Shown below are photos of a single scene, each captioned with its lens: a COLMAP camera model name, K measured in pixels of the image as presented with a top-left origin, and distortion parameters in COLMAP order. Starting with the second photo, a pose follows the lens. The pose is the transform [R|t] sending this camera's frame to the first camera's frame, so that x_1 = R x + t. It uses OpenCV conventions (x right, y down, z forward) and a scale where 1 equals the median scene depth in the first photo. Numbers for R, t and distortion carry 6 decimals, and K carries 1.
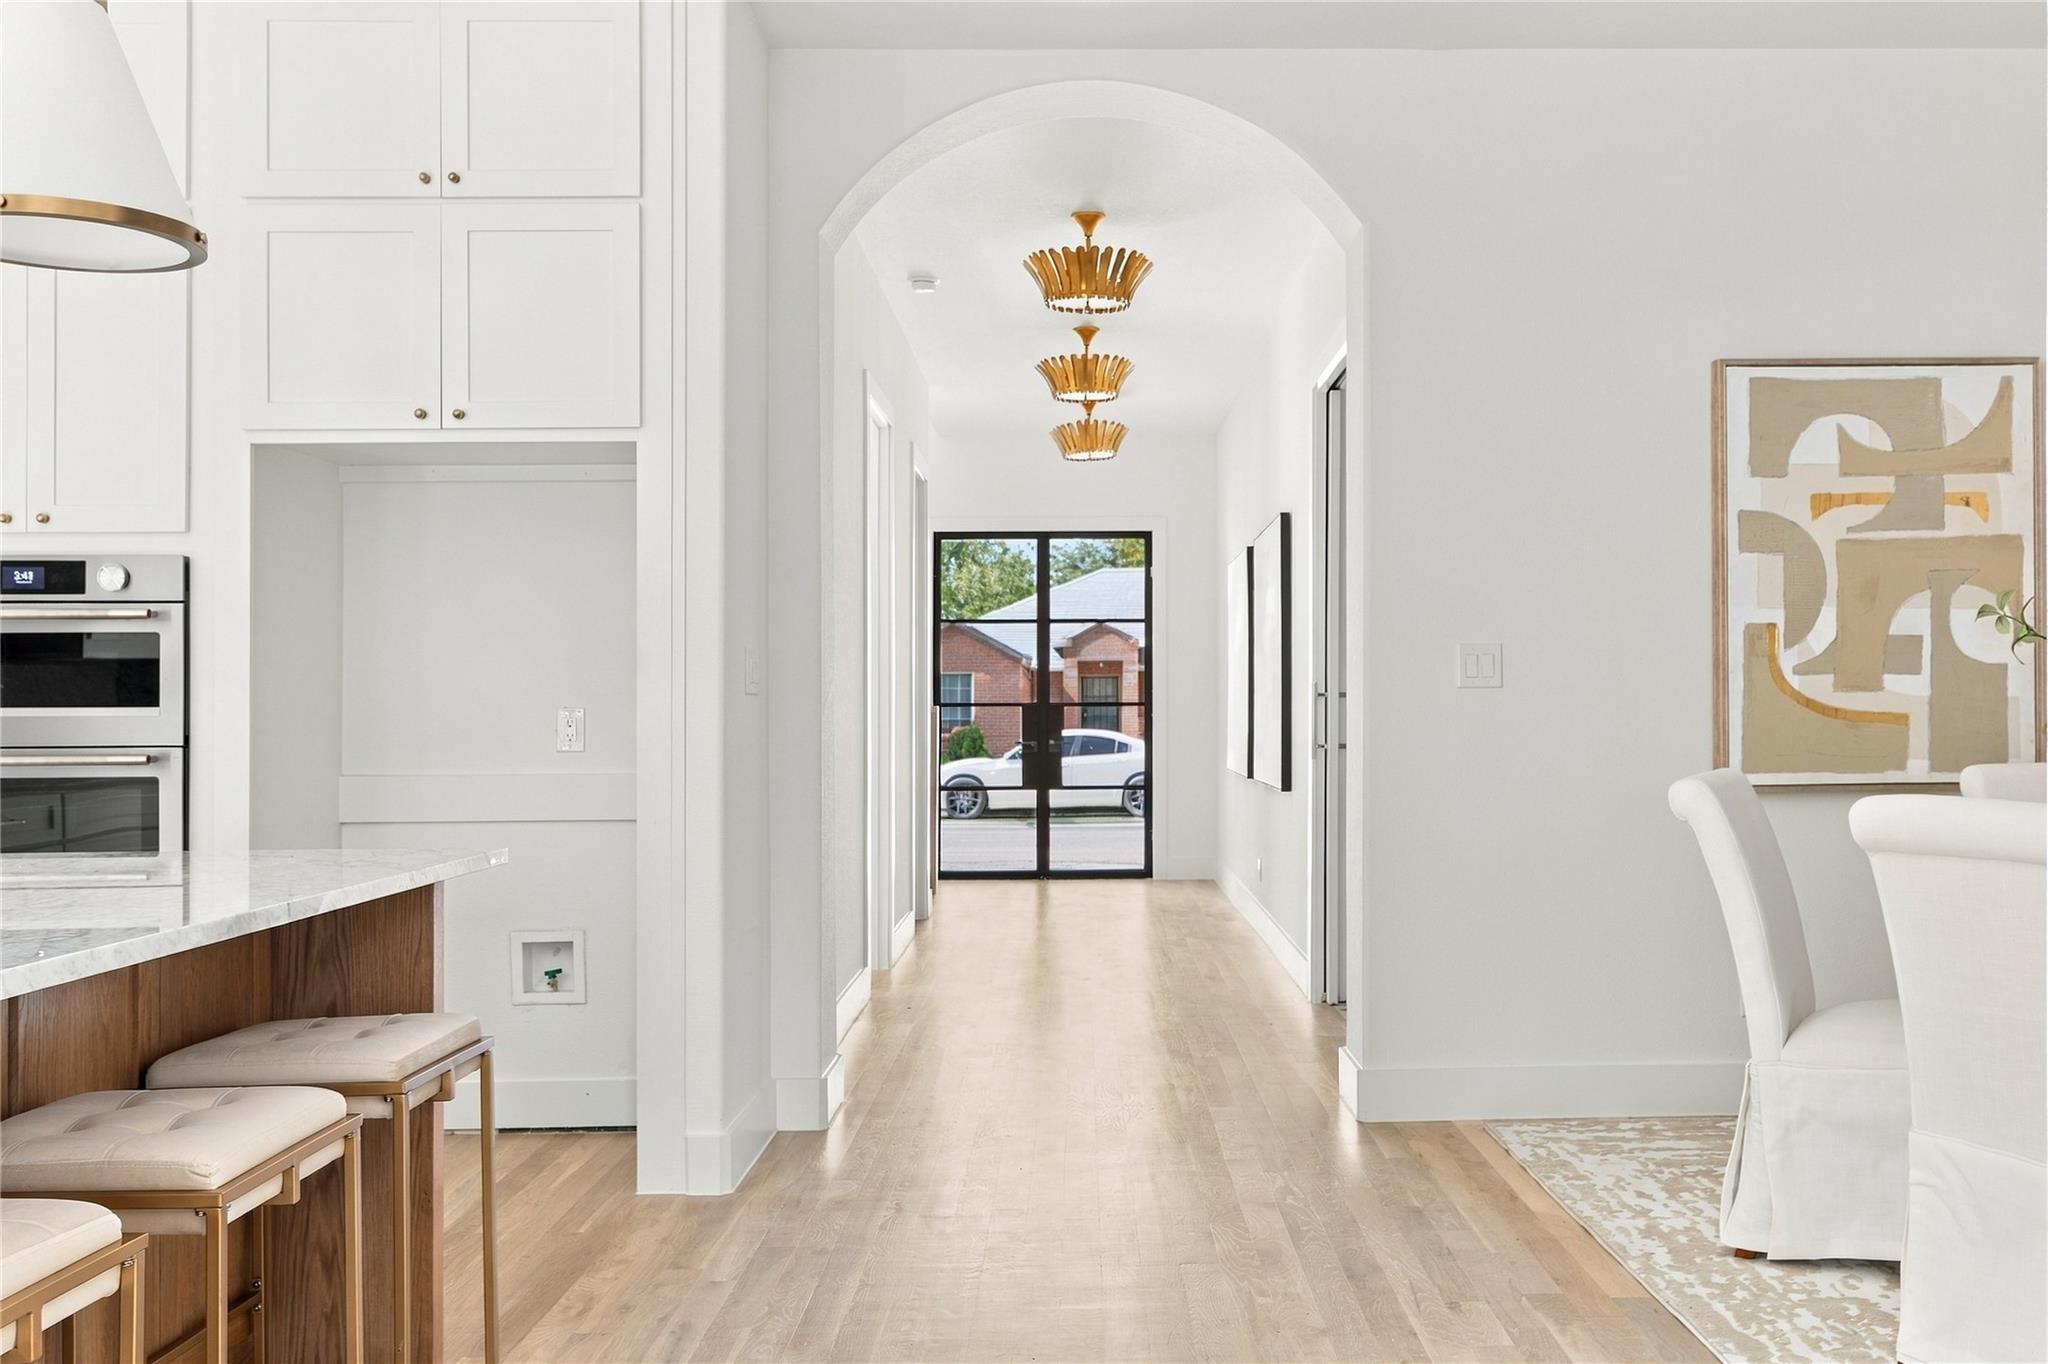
lens RADIAL K [[1768.0, 0, 1027.8], [0, 1768.0, 680.2], [0, 0, 1]] dist [0.003558, 0.001015]
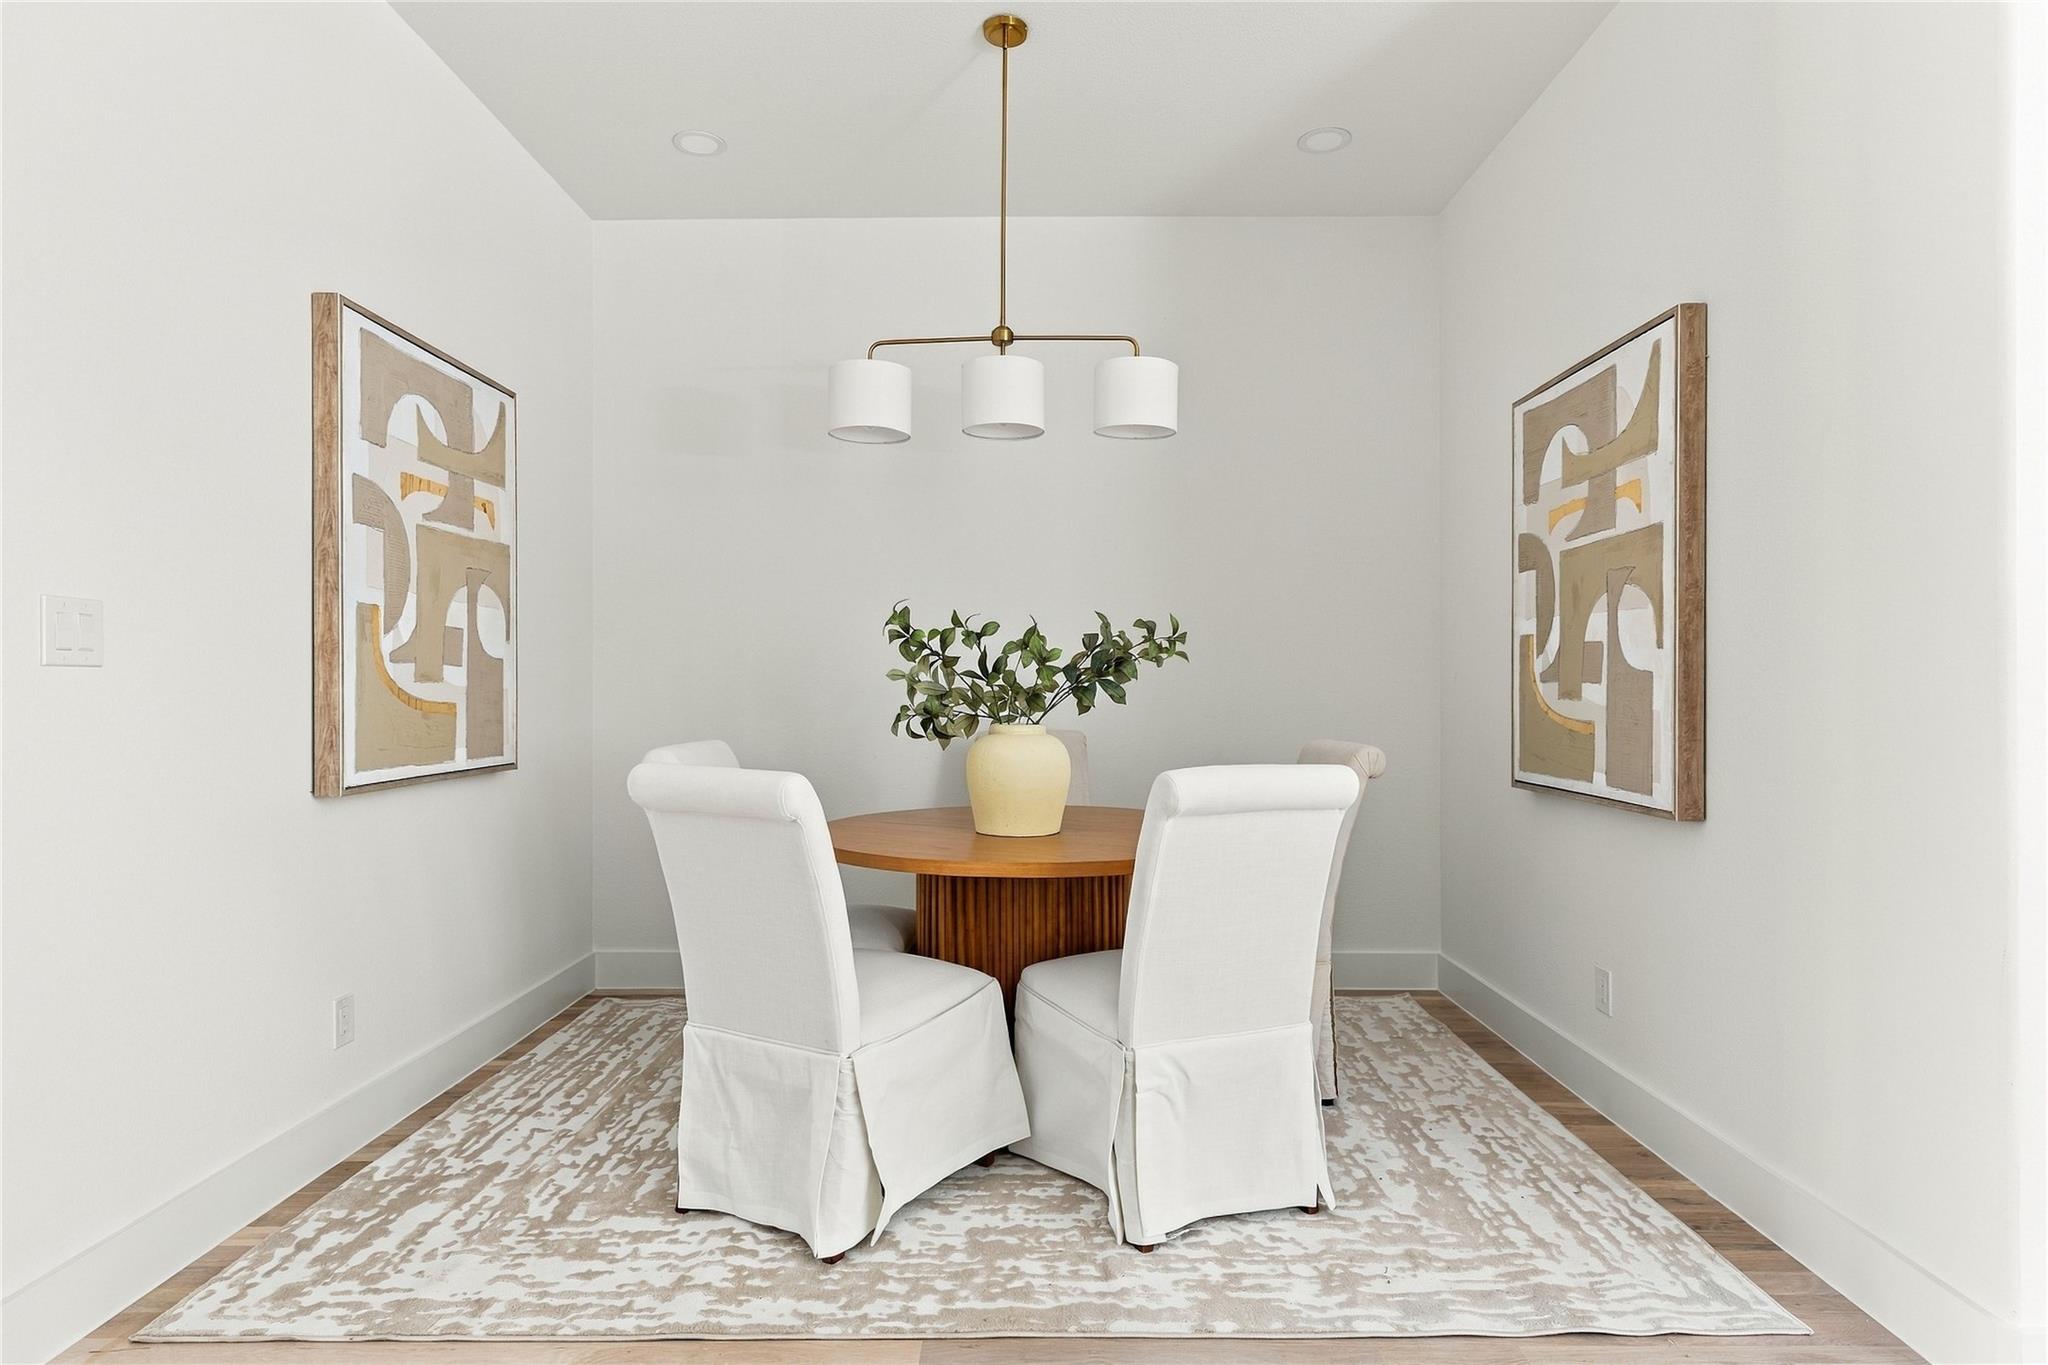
lens RADIAL K [[1127.7, 0, 1026.4], [0, 1127.7, 685.8], [0, 0, 1]] dist [-0.001101, 0.000179]
pose [[-0.009238, 0.015621, 0.999835, -0.166287], [-0.008262, 0.999843, -0.015698, 0.016298], [-0.999923, -0.008405, -0.009108, 0.693848]]
